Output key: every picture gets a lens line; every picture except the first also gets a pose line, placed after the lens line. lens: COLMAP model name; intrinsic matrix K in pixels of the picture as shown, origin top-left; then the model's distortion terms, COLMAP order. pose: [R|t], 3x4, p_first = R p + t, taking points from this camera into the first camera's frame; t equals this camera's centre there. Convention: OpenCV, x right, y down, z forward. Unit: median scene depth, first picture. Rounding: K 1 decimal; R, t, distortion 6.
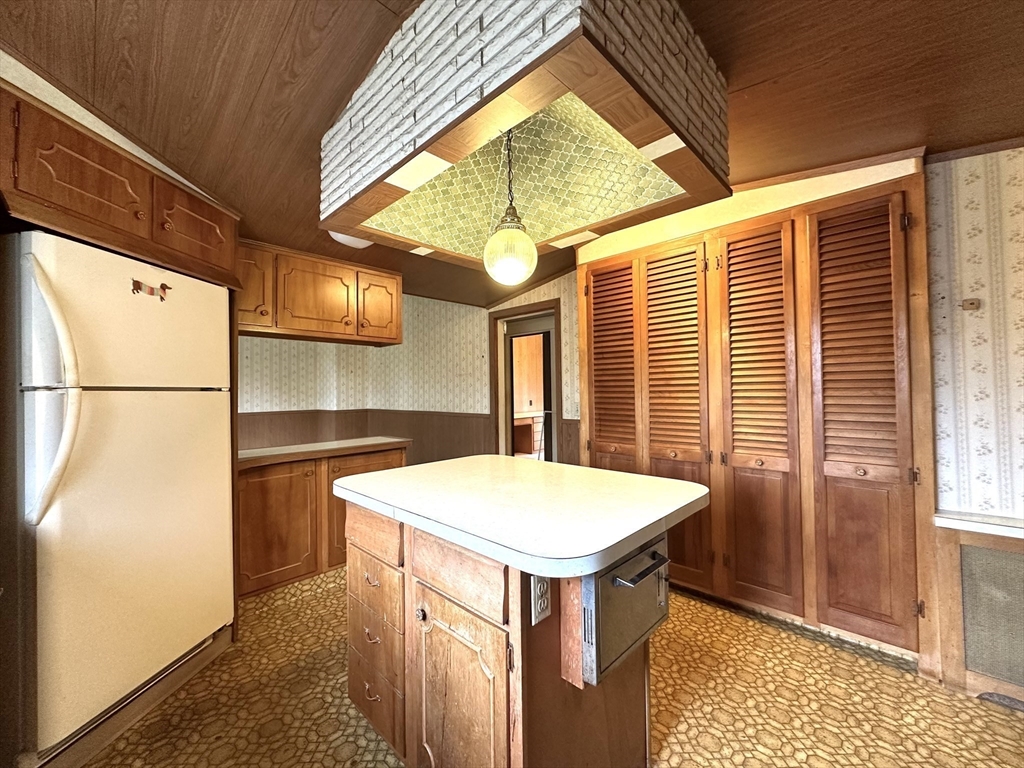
lens RADIAL K [[406.4, 0, 512.1], [0, 406.4, 384.5], [0, 0, 1]] dist [0.000330, 0.000077]
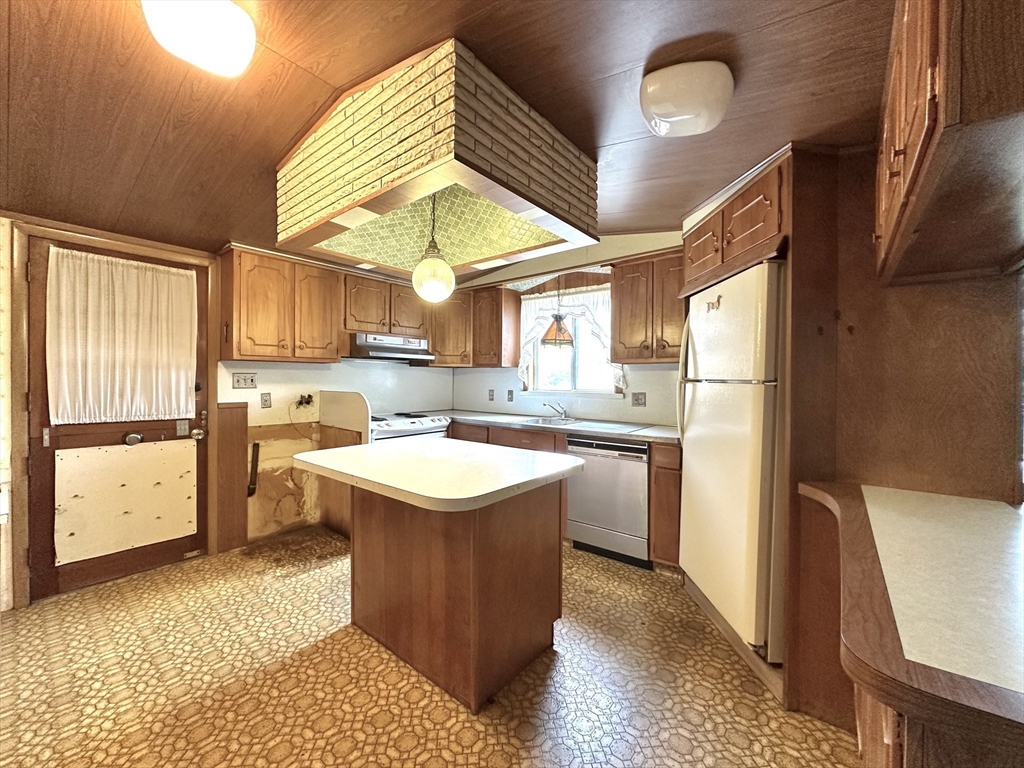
lens RADIAL K [[406.4, 0, 511.3], [0, 406.4, 382.8], [0, 0, 1]] dist [0.000330, 0.000077]
pose [[-0.996156, 0.008668, -0.087170, -0.070081], [0.009245, 0.999938, -0.006218, 0.009228], [0.087111, -0.007000, -0.996174, 1.222694]]
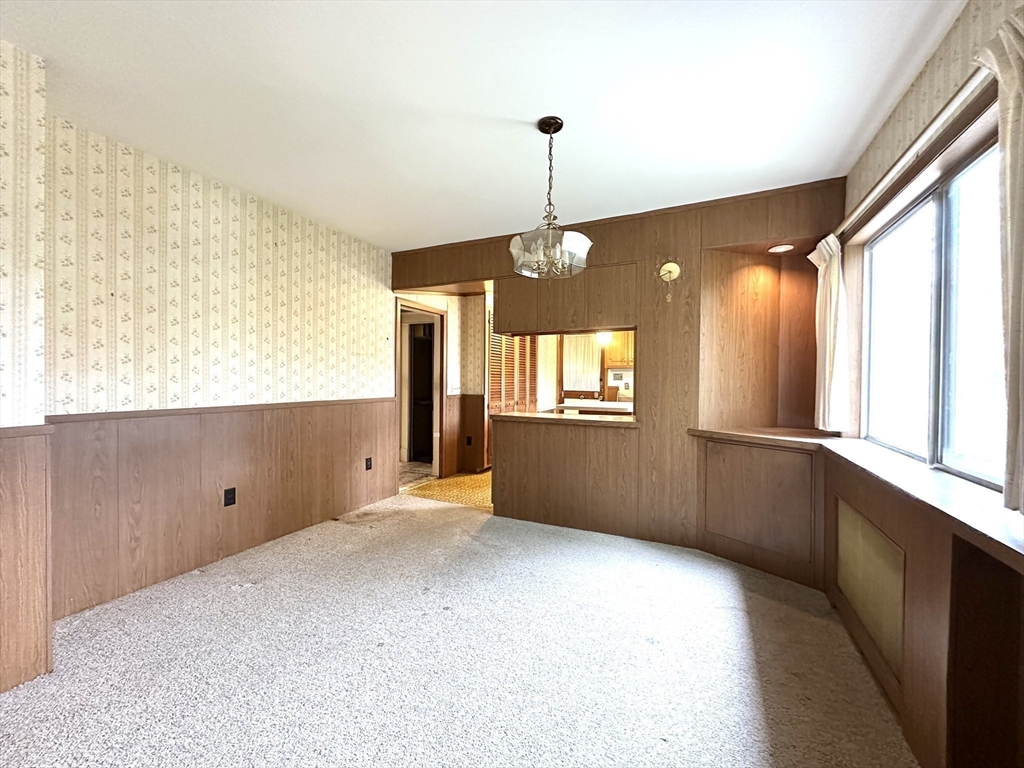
lens RADIAL K [[406.4, 0, 512.3], [0, 406.4, 382.3], [0, 0, 1]] dist [0.000330, 0.000077]
pose [[-0.324706, -0.001021, 0.945814, -1.575357], [-0.020551, 0.999771, -0.005976, 0.051290], [-0.945592, -0.021378, -0.324653, 1.484444]]
